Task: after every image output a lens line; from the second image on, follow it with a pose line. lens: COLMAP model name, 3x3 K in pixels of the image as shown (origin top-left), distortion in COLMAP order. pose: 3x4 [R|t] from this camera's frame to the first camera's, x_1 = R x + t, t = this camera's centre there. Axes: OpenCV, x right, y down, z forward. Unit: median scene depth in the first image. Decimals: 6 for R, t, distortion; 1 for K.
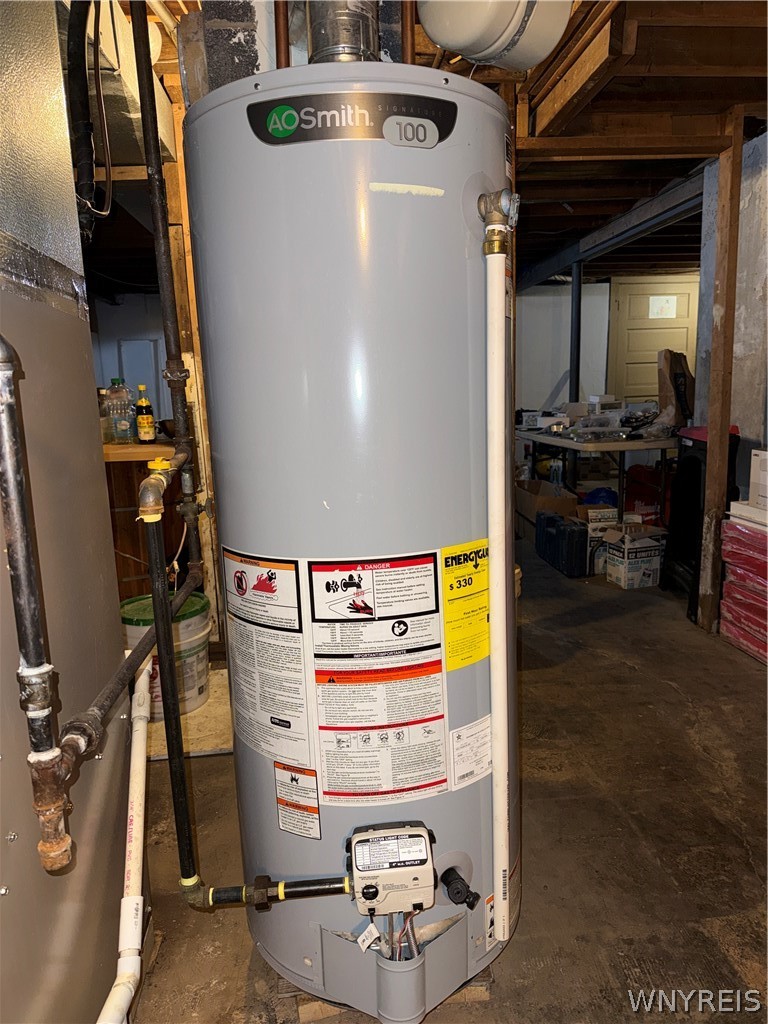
lens RADIAL K [[706.1, 0, 385.0], [0, 706.1, 516.3], [0, 0, 1]] dist [0.037335, -0.022708]
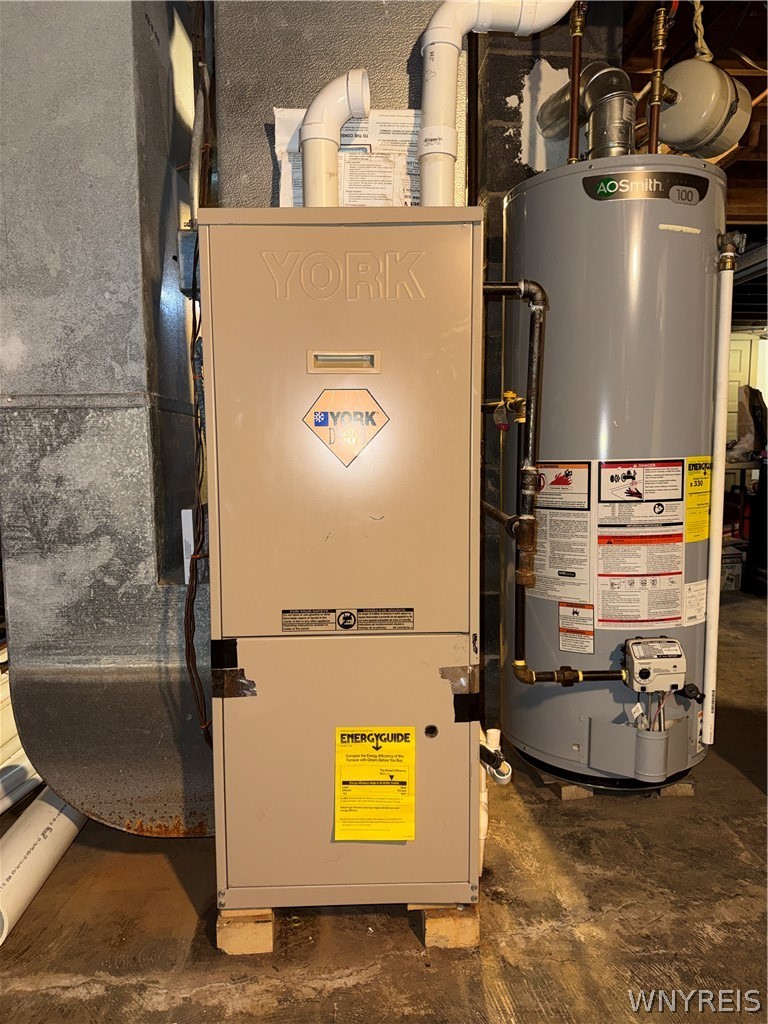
lens RADIAL K [[706.1, 0, 379.8], [0, 706.1, 508.3], [0, 0, 1]] dist [0.037335, -0.022708]
pose [[0.998369, 0.044387, -0.035905, -0.512380], [-0.047265, 0.995367, -0.083733, 0.308496], [0.032022, 0.085294, 0.995841, -0.526814]]
